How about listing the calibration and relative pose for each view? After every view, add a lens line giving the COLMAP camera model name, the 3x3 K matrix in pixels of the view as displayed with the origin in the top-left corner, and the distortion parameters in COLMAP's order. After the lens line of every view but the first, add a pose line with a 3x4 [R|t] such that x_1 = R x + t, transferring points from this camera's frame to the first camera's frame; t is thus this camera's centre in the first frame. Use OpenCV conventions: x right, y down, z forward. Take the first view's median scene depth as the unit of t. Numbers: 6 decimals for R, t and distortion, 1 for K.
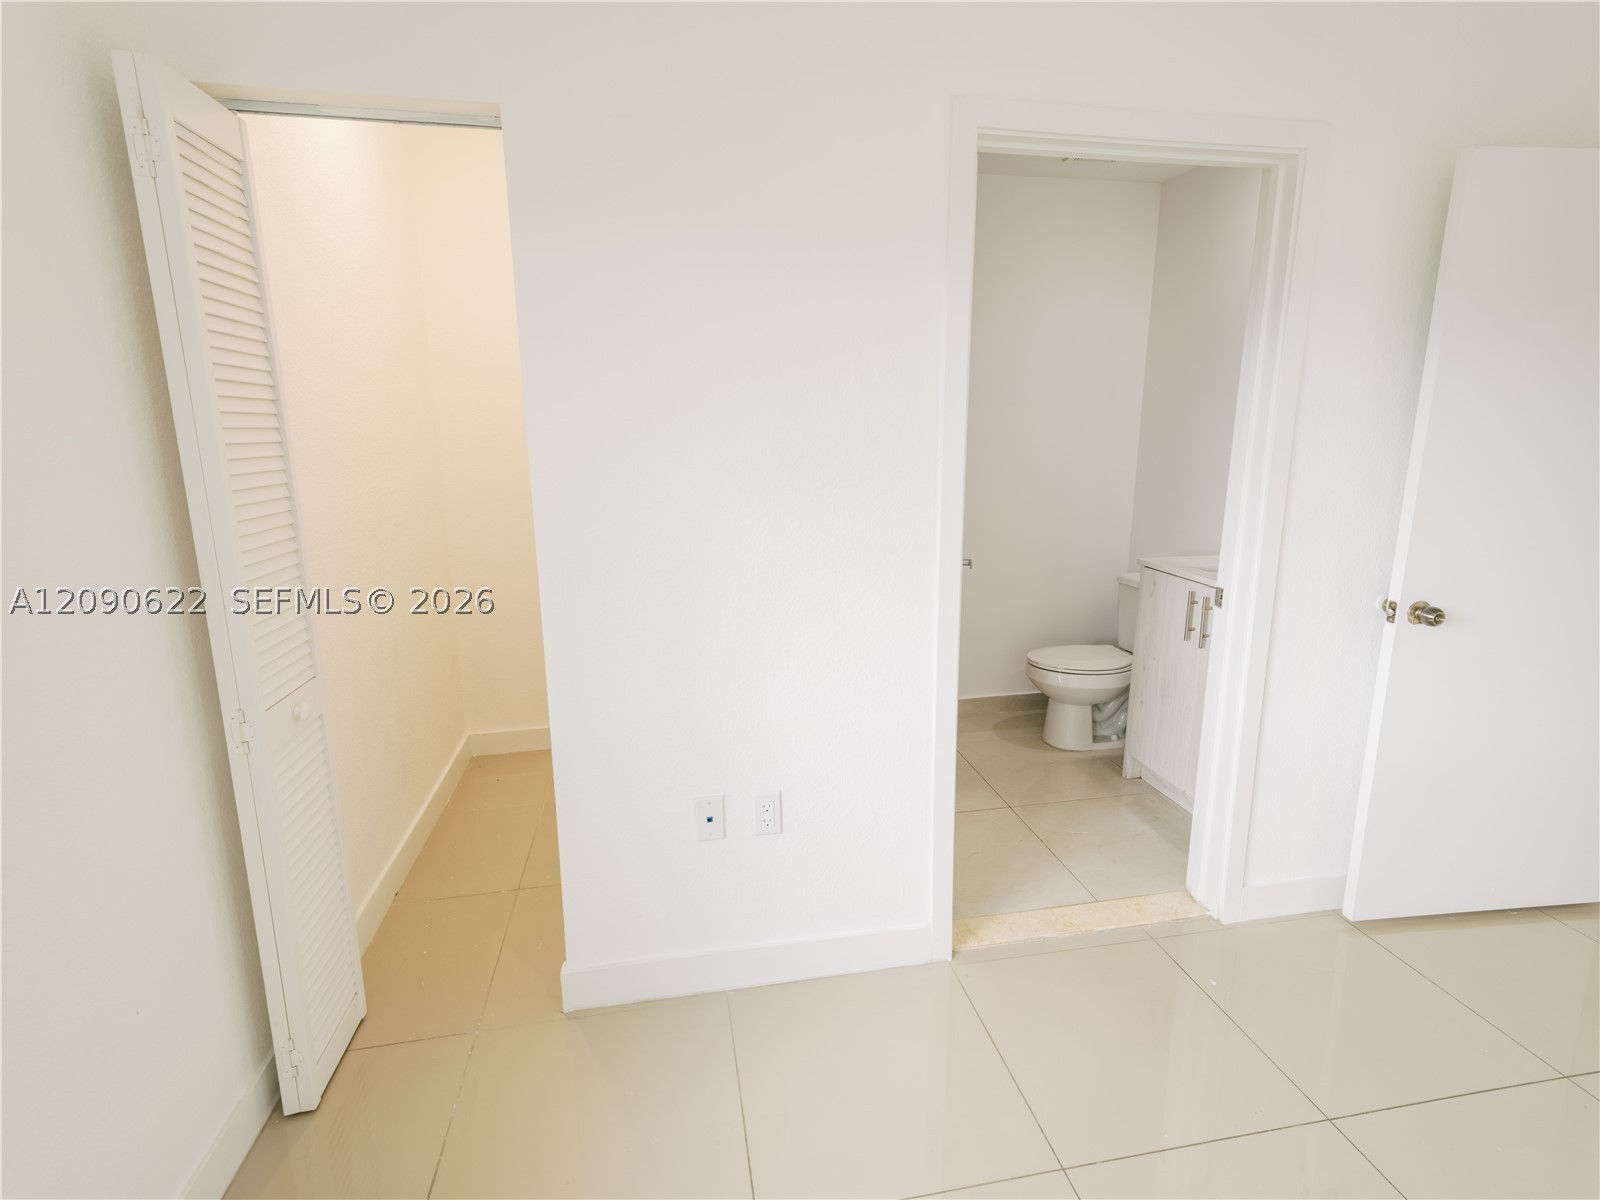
lens RADIAL K [[793.4, 0, 800.0], [0, 793.4, 600.0], [0, 0, 1]] dist [-0.011514, -0.000117]
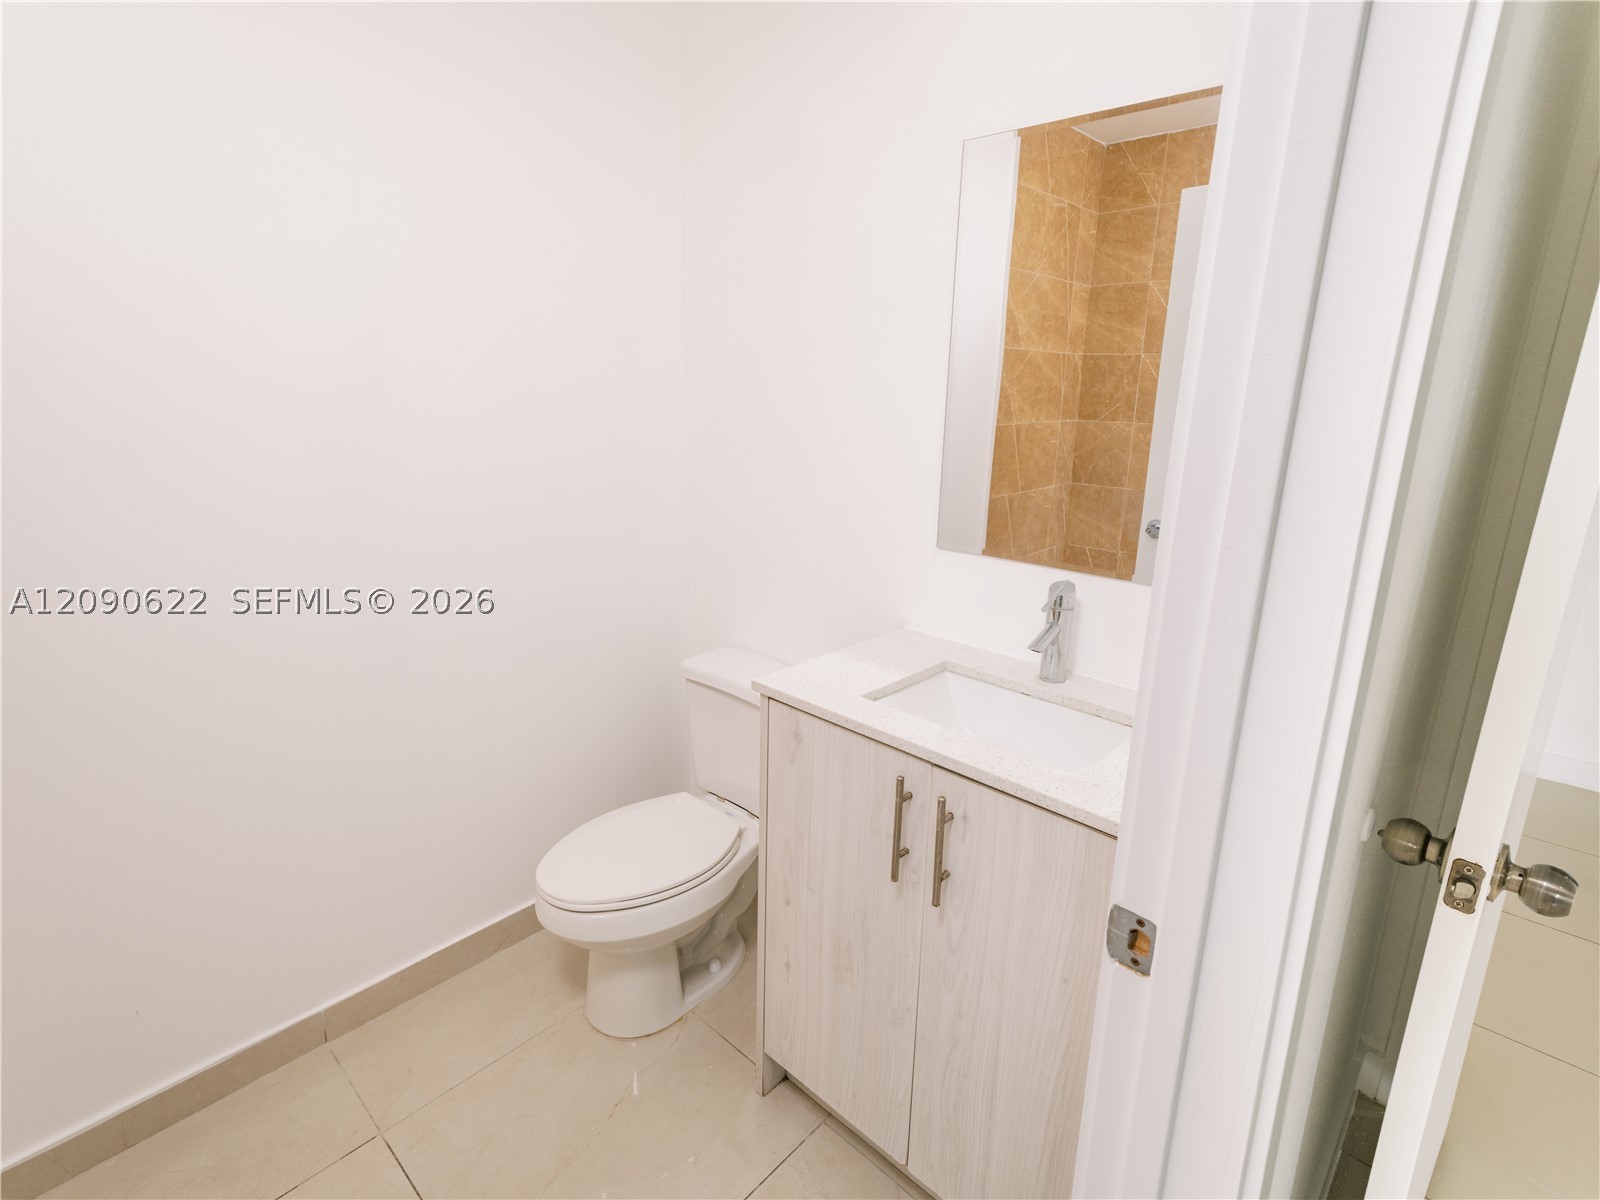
lens RADIAL K [[793.4, 0, 800.0], [0, 793.4, 600.0], [0, 0, 1]] dist [-0.011514, -0.000117]
pose [[0.801367, -0.138295, 0.581967, 0.205783], [0.101774, 0.990244, 0.095173, -0.153417], [-0.589451, -0.017040, 0.807624, 0.673335]]
